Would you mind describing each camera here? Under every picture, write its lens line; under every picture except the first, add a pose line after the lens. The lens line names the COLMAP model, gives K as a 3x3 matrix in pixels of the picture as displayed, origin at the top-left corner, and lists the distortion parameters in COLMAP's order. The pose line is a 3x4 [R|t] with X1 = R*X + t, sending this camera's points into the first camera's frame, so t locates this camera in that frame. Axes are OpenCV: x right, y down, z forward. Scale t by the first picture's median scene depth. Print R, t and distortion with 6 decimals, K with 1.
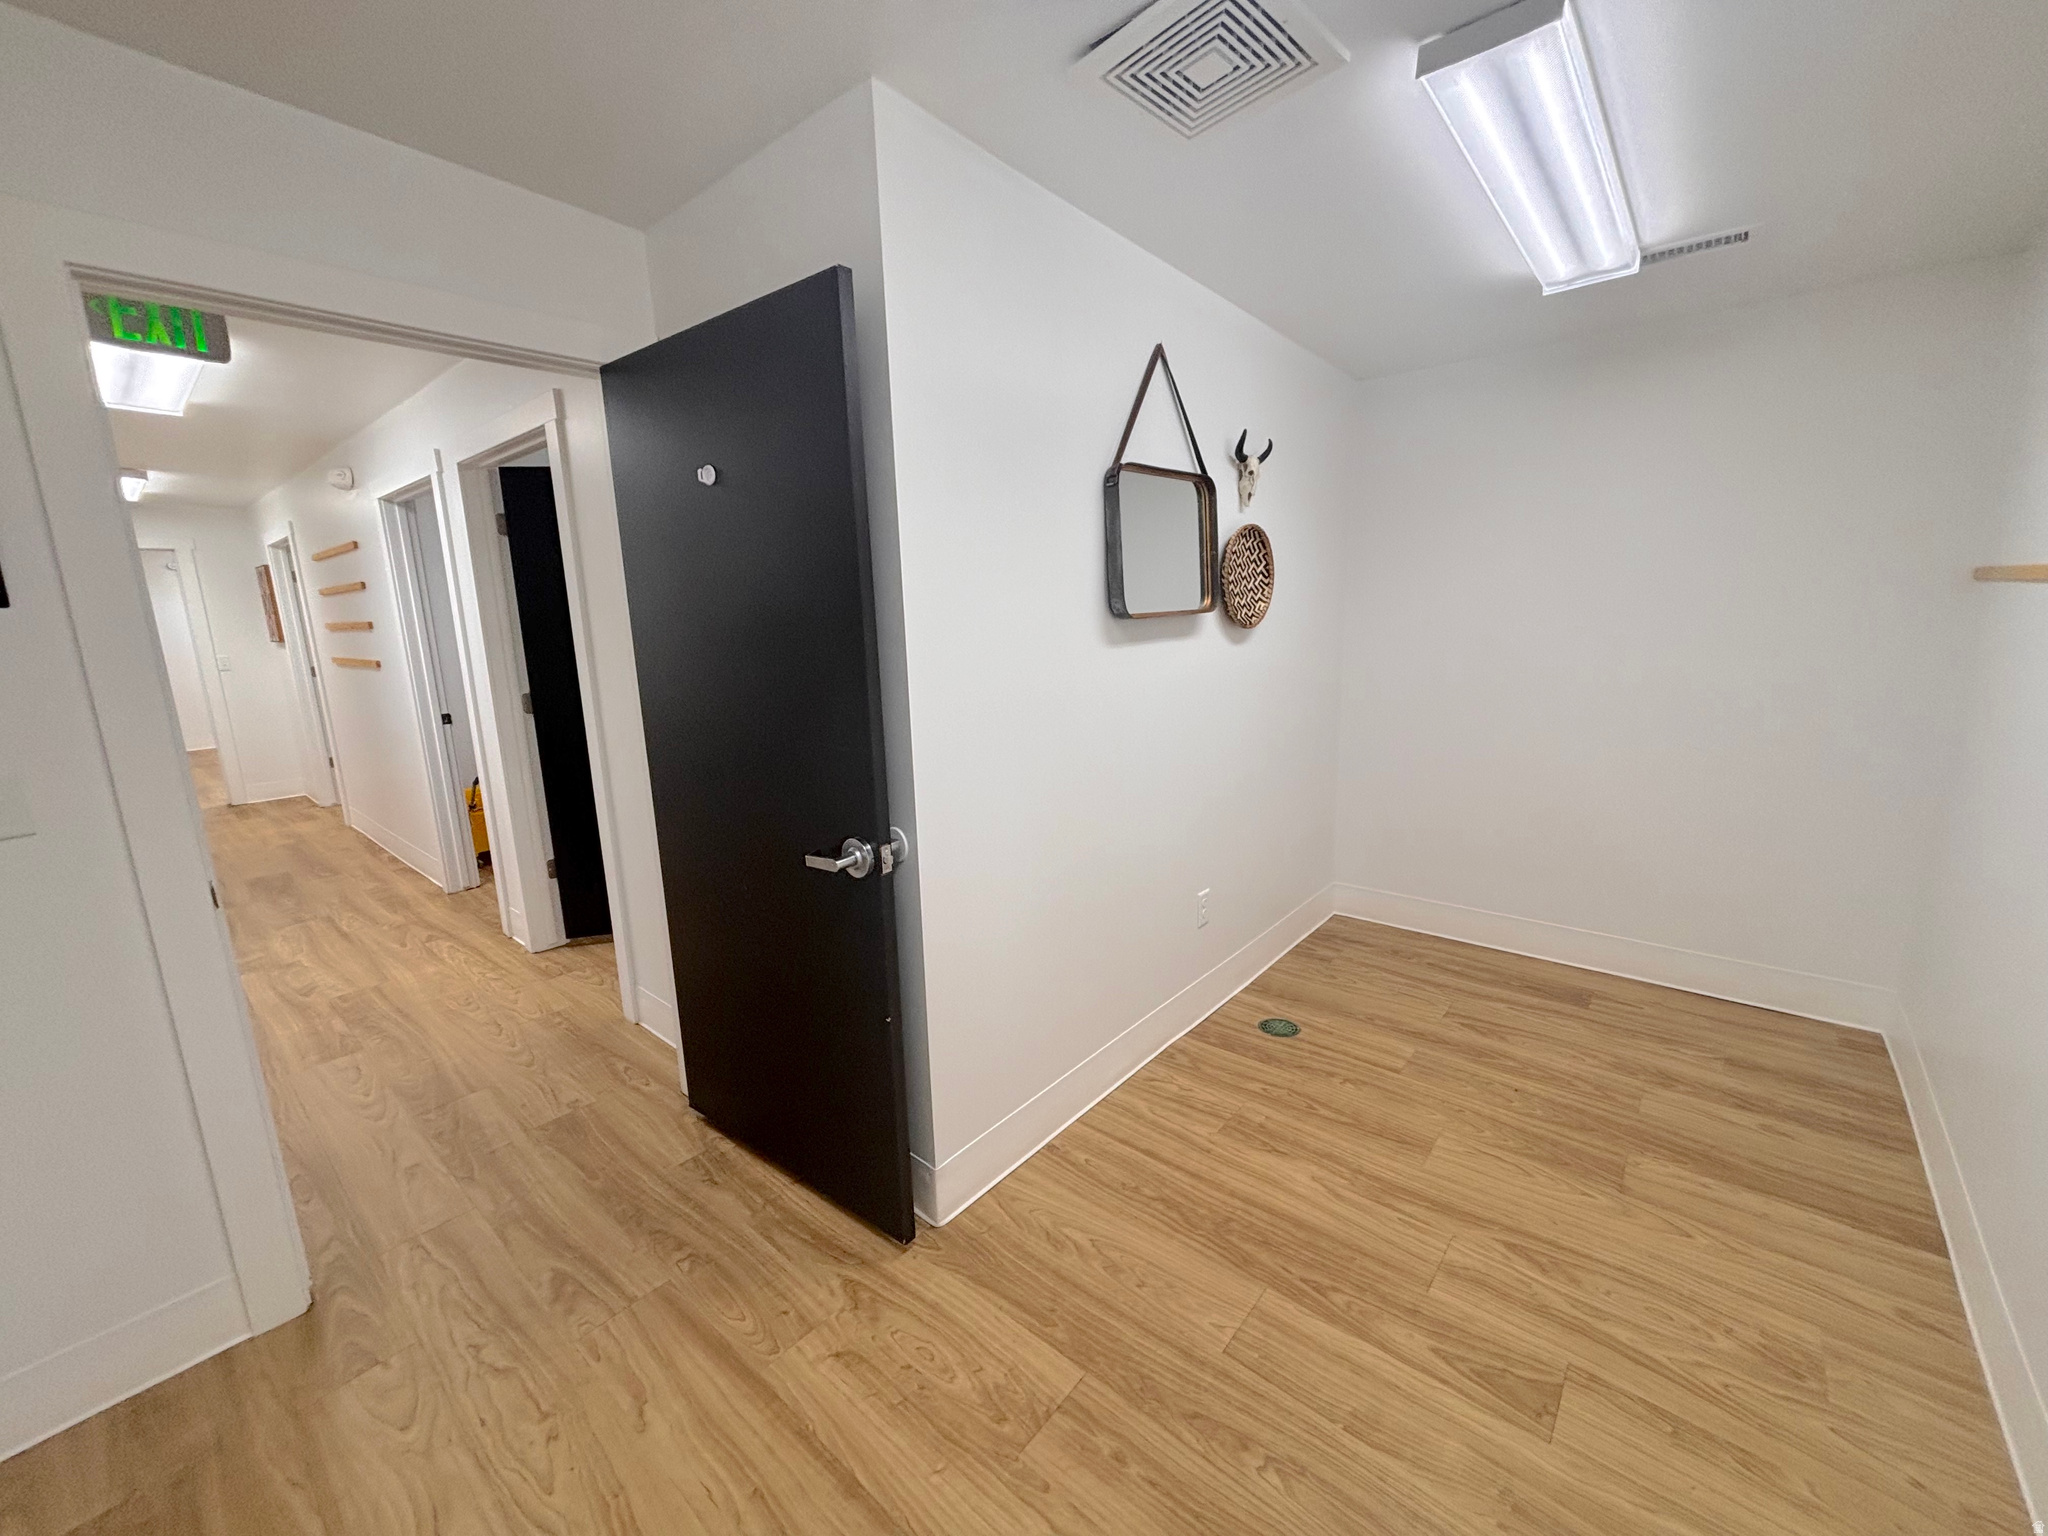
lens RADIAL K [[825.5, 0, 1029.3], [0, 825.5, 769.1], [0, 0, 1]] dist [0.001052, 0.000065]
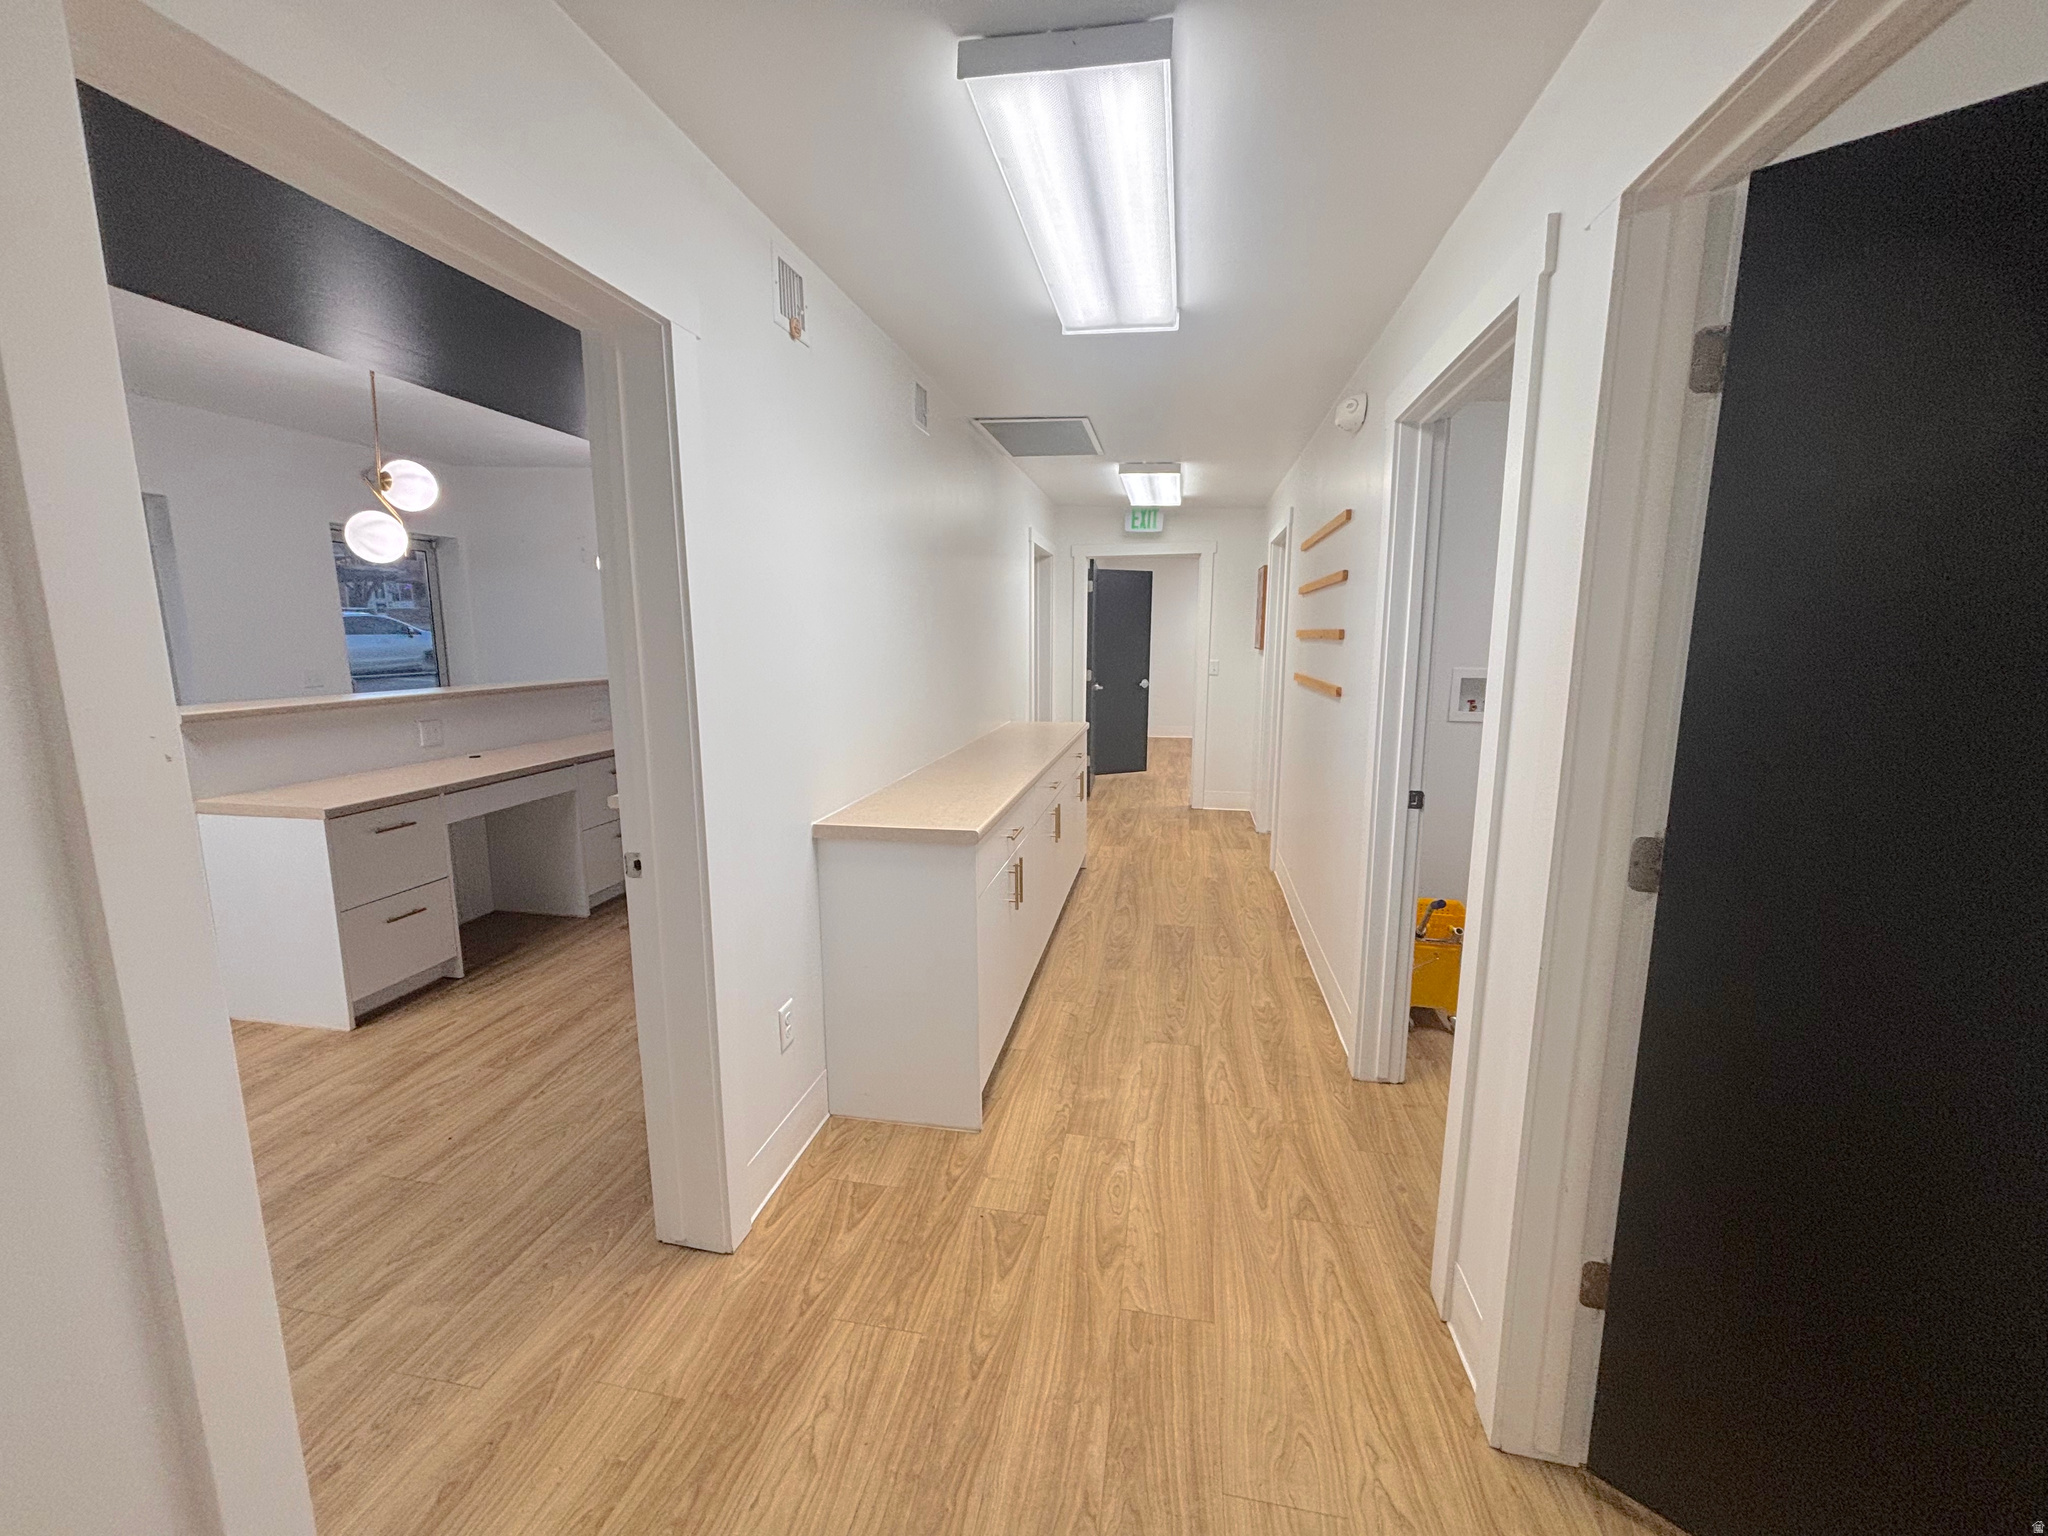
lens RADIAL K [[819.5, 0, 1016.5], [0, 819.5, 762.6], [0, 0, 1]] dist [0.000314, 0.000608]
pose [[0.494783, 0.164923, -0.853224, -0.371792], [-0.180959, 0.979857, 0.084463, -0.085930], [0.849967, 0.112608, 0.514660, 0.482108]]
